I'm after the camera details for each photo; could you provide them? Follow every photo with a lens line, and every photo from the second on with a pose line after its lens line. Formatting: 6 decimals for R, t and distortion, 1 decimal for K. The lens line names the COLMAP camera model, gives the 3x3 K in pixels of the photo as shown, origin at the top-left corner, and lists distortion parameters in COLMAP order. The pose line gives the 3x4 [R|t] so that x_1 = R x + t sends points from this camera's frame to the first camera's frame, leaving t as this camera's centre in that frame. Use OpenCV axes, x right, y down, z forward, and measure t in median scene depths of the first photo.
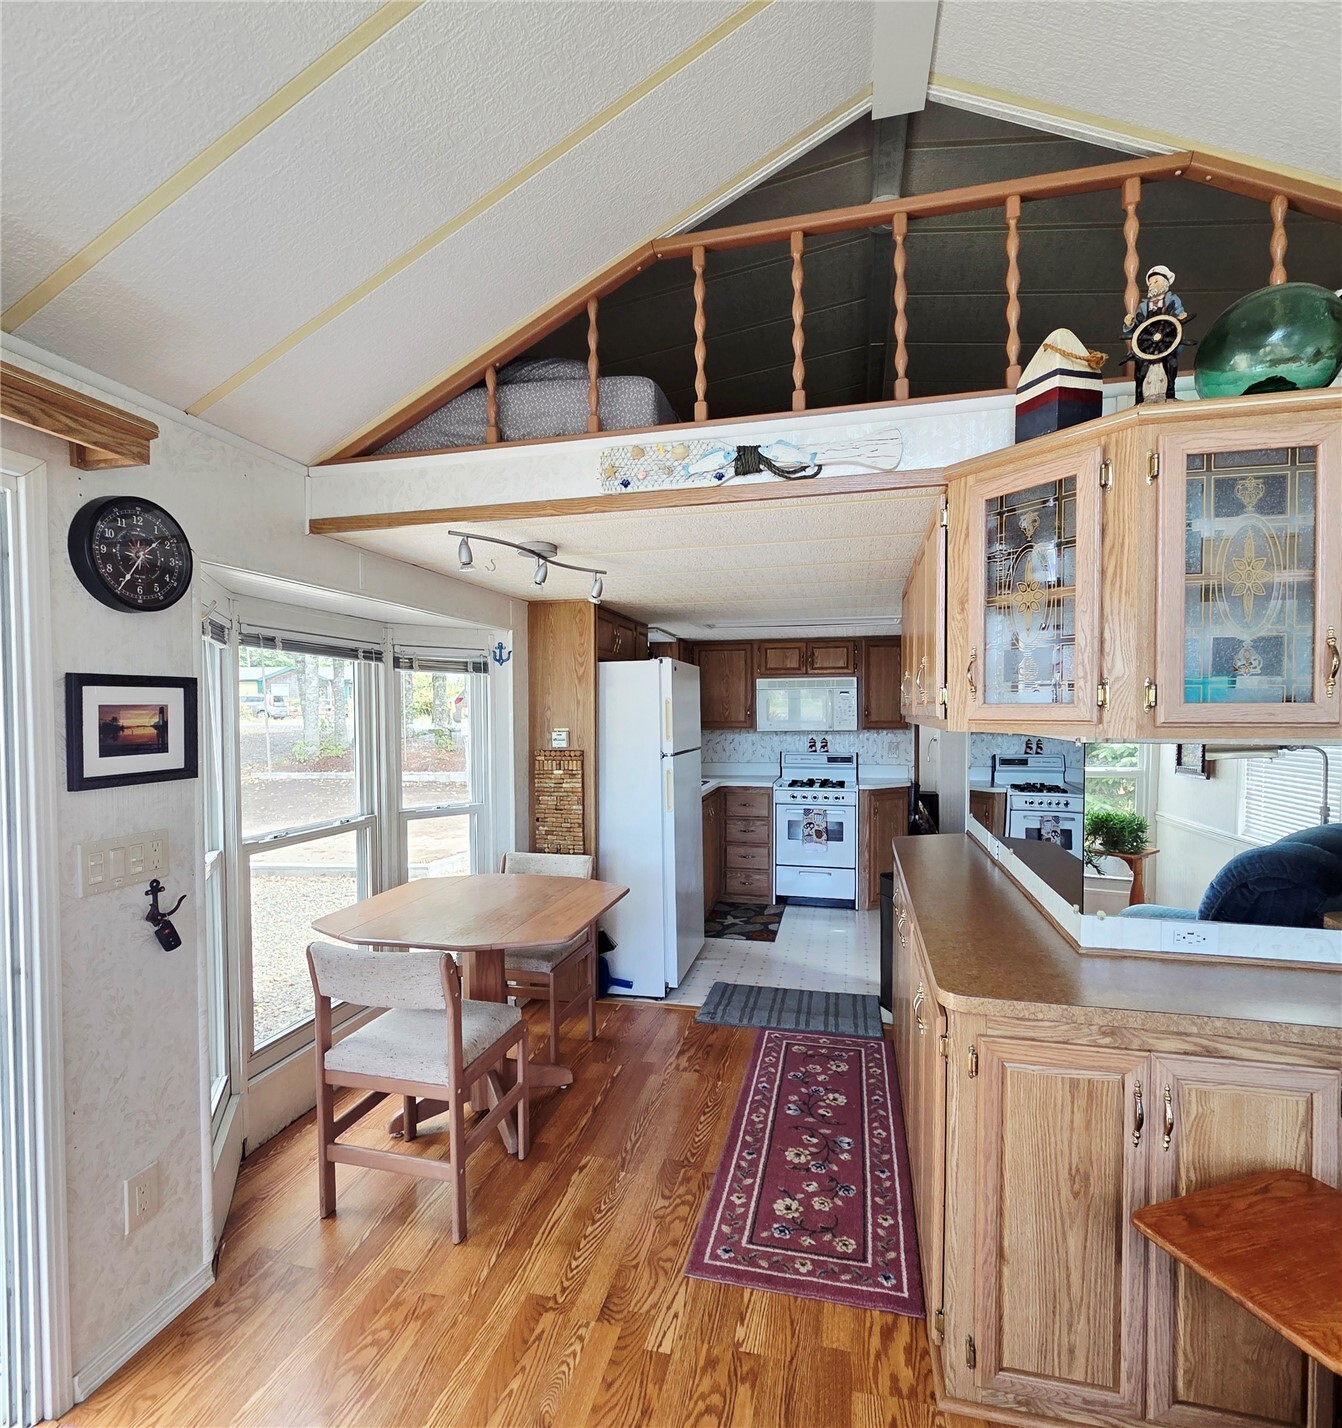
lens RADIAL K [[720.3, 0, 673.2], [0, 720.3, 730.8], [0, 0, 1]] dist [-0.000073, 0.000004]
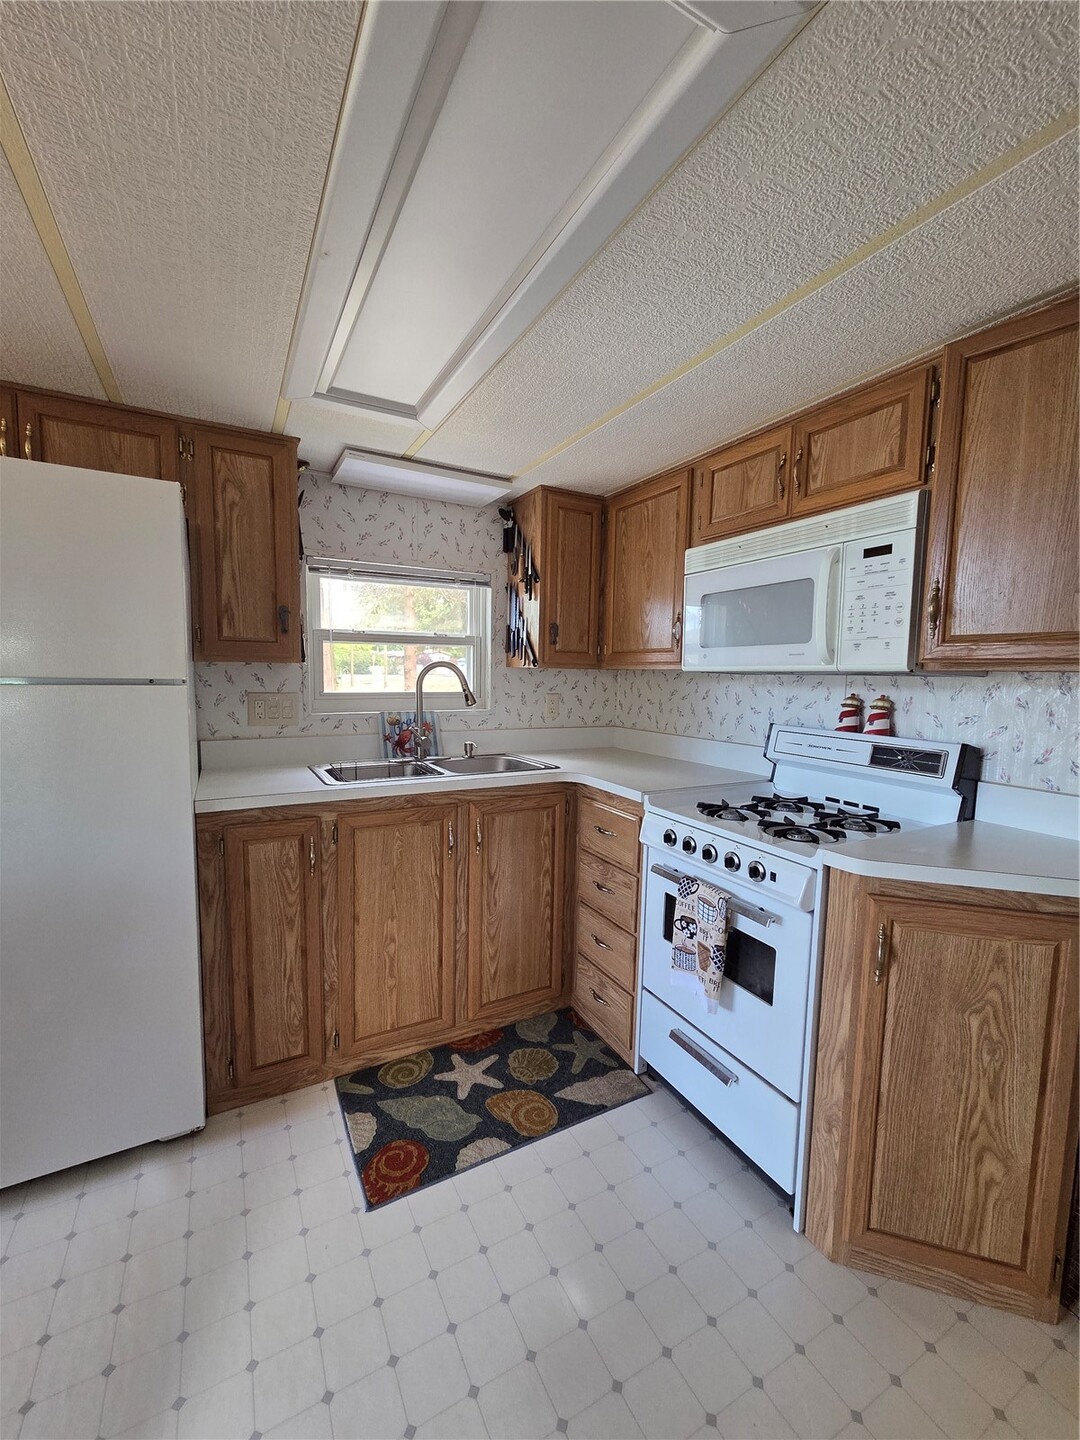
lens RADIAL K [[587.7, 0, 546.3], [0, 587.7, 726.8], [0, 0, 1]] dist [0.009193, -0.004976]
pose [[0.673769, 0.087824, -0.733705, 0.343195], [-0.038402, 0.995732, 0.083924, 0.008407], [0.737944, -0.028370, 0.674266, 0.729096]]
